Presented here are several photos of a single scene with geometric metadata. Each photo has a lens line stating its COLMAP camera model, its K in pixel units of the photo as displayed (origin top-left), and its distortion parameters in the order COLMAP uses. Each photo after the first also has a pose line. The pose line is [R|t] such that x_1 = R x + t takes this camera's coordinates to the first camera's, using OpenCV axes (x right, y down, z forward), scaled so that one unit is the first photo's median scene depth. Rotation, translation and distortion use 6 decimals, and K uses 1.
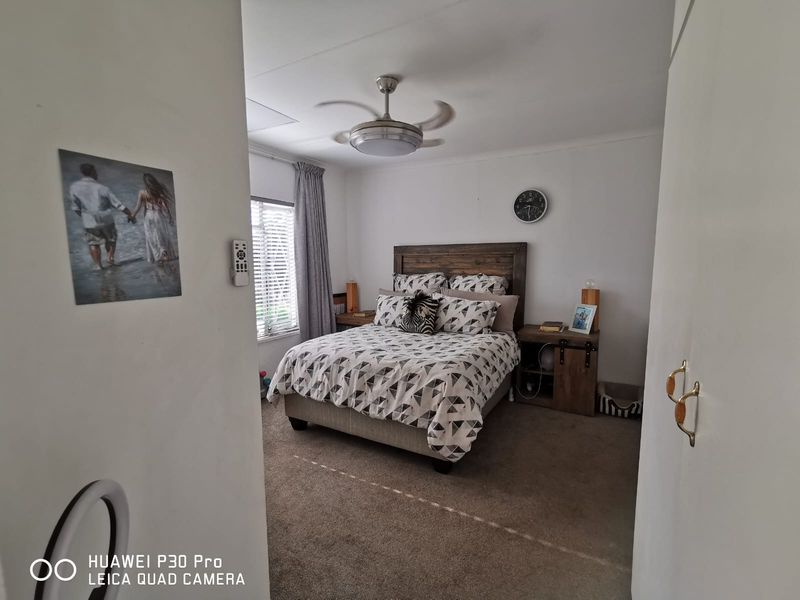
lens RADIAL K [[366.8, 0, 400.8], [0, 366.8, 300.7], [0, 0, 1]] dist [-0.002325, 0.000705]
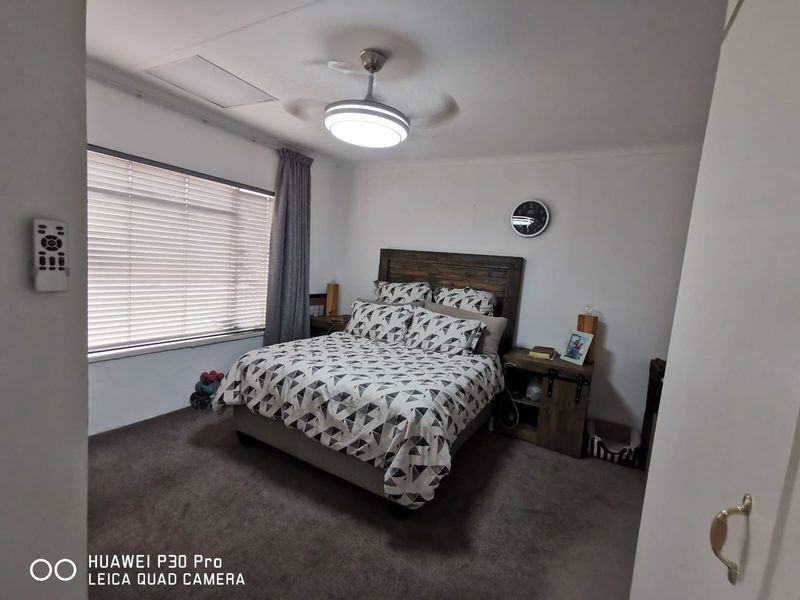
lens RADIAL K [[360.7, 0, 400.0], [0, 360.7, 300.0], [0, 0, 1]] dist [0.001835, 0.000203]
pose [[0.996001, 0.089345, -0.000565, 0.054551], [-0.089347, 0.995980, -0.006367, -0.023658], [-0.000006, 0.006392, 0.999980, 0.114558]]
